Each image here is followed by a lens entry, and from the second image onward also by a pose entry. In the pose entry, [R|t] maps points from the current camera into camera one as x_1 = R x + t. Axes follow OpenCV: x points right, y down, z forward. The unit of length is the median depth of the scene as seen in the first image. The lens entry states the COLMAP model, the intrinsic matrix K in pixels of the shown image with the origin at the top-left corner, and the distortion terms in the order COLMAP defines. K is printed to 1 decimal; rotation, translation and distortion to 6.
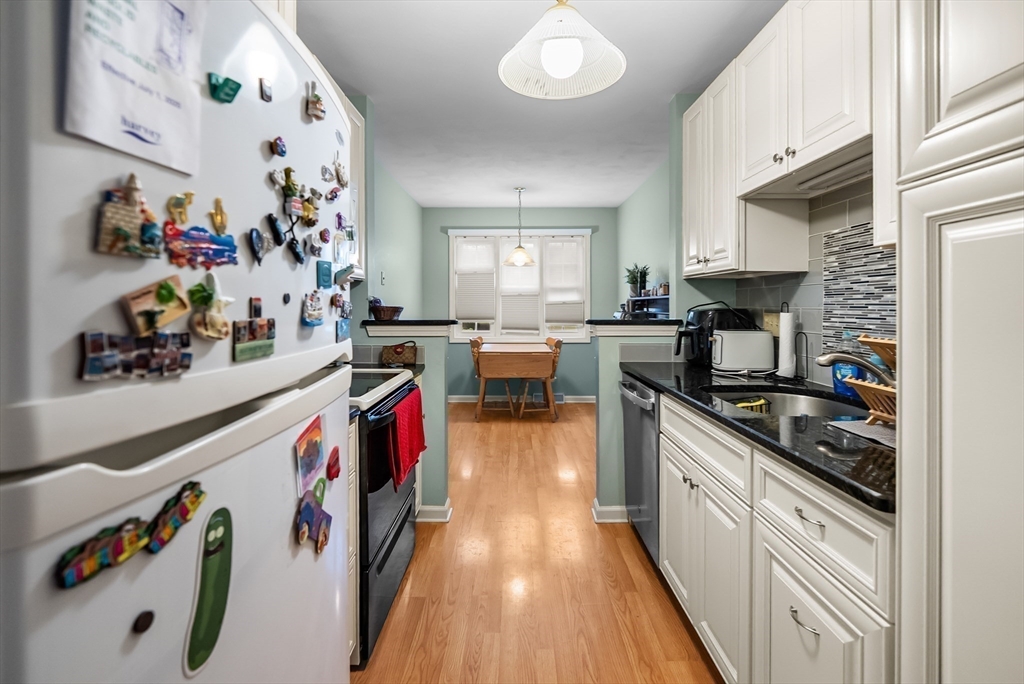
lens RADIAL K [[470.3, 0, 525.2], [0, 470.3, 307.5], [0, 0, 1]] dist [-0.004768, -0.000308]
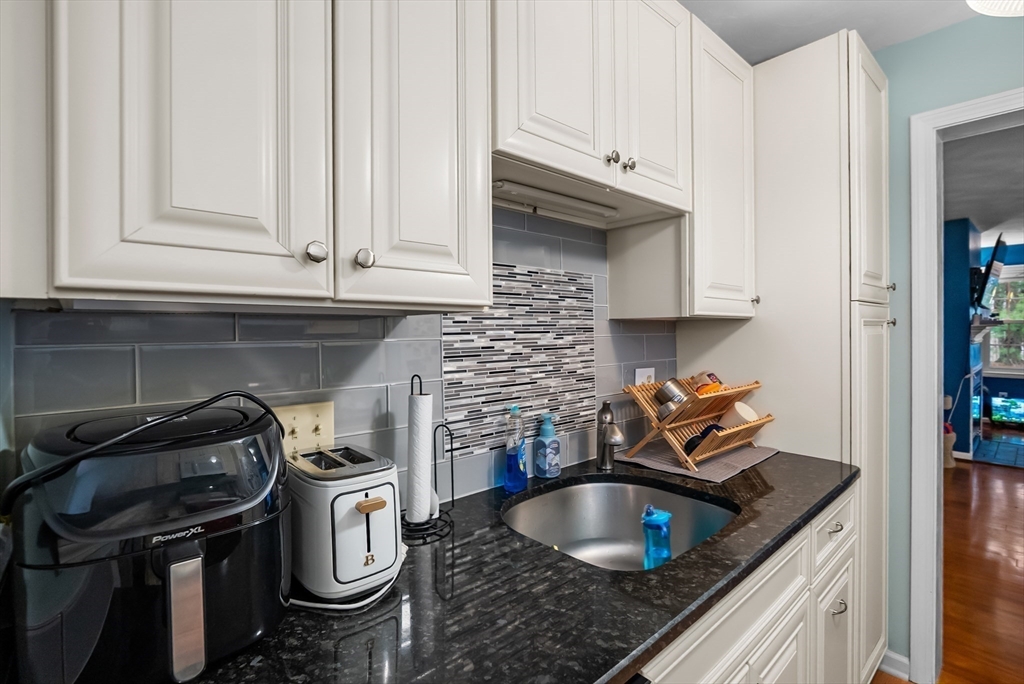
lens RADIAL K [[470.3, 0, 515.5], [0, 470.3, 331.4], [0, 0, 1]] dist [-0.004768, -0.000308]
pose [[-0.655886, -0.004908, 0.754844, 0.119347], [0.005584, 0.999920, 0.011353, -0.076325], [-0.754839, 0.011662, -0.655806, 1.504441]]
